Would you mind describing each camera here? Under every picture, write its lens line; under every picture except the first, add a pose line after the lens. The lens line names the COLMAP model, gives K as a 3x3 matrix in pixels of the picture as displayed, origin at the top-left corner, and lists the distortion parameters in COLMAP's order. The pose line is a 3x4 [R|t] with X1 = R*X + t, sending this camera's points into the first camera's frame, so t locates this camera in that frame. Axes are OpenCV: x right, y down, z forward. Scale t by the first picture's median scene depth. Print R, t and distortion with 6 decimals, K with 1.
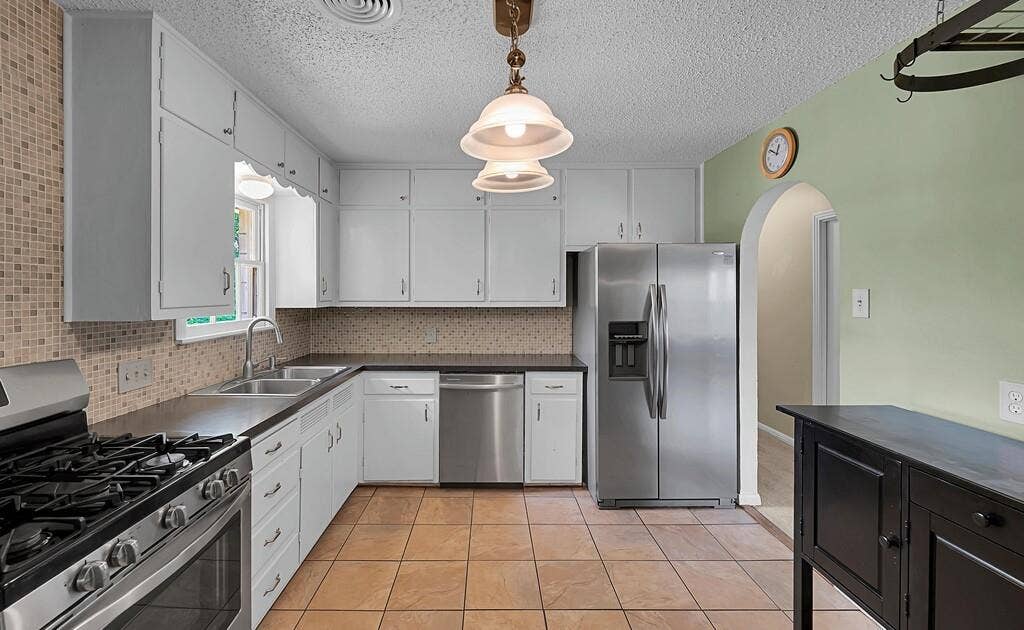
lens RADIAL K [[429.0, 0, 492.8], [0, 429.0, 293.6], [0, 0, 1]] dist [0.001026, -0.000493]
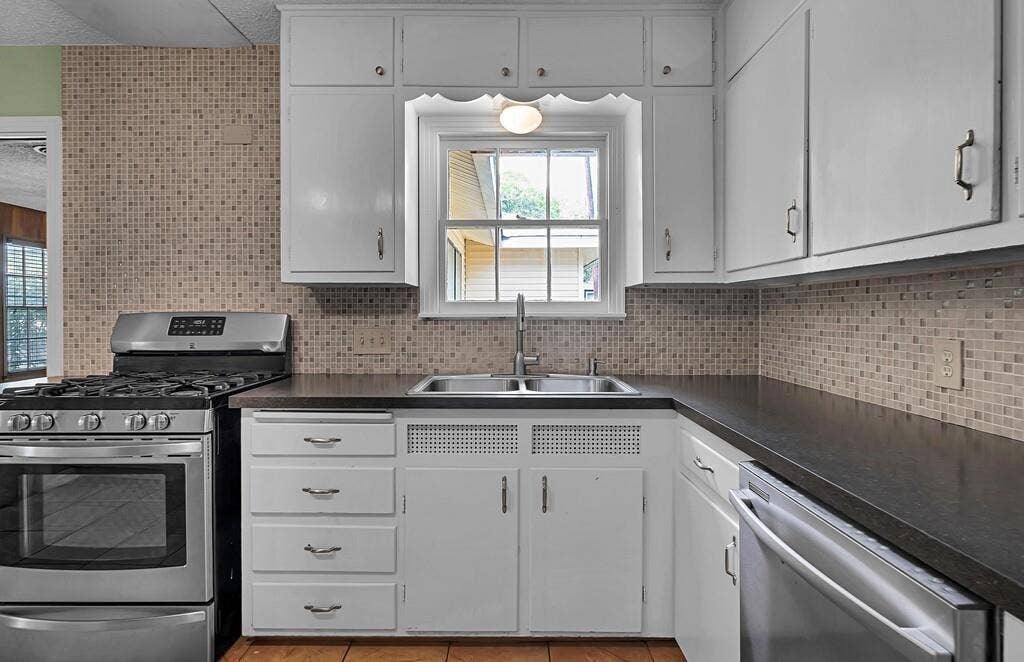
lens RADIAL K [[525.1, 0, 515.3], [0, 525.1, 314.7], [0, 0, 1]] dist [-0.002530, -0.000237]
pose [[-0.007027, 0.001876, -0.999974, 0.298920], [-0.001813, 0.999997, 0.001888, 0.075412], [0.999974, 0.001826, -0.007024, 0.853559]]
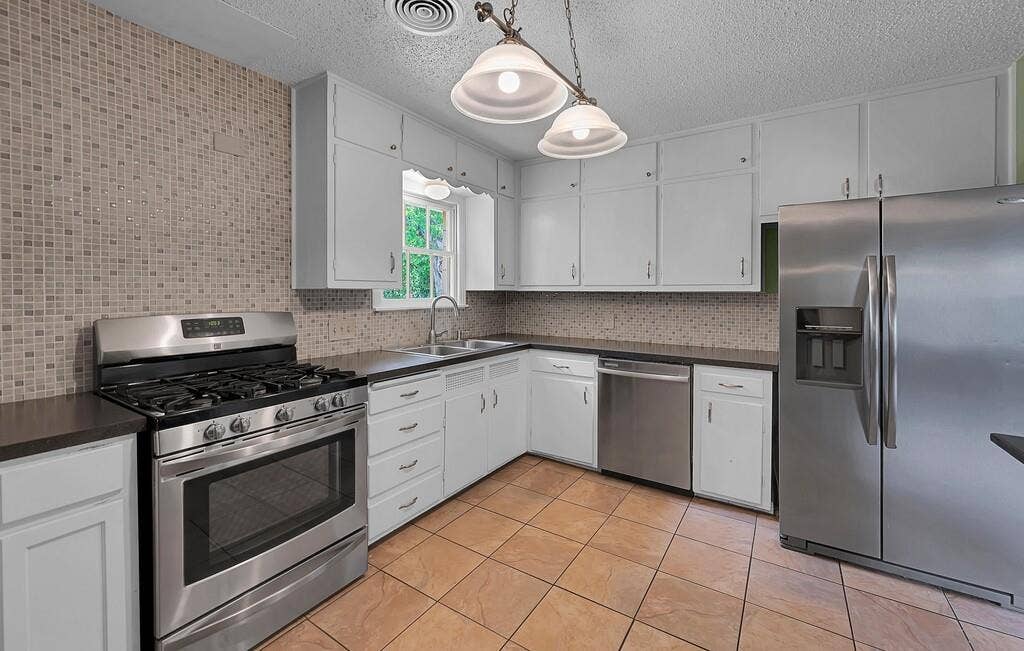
lens RADIAL K [[421.2, 0, 515.5], [0, 421.2, 293.6], [0, 0, 1]] dist [-0.002187, 0.000542]
pose [[0.835084, 0.002361, -0.550118, 0.263192], [-0.002144, 0.999997, 0.001038, 0.041636], [0.550119, 0.000313, 0.835086, 0.093010]]
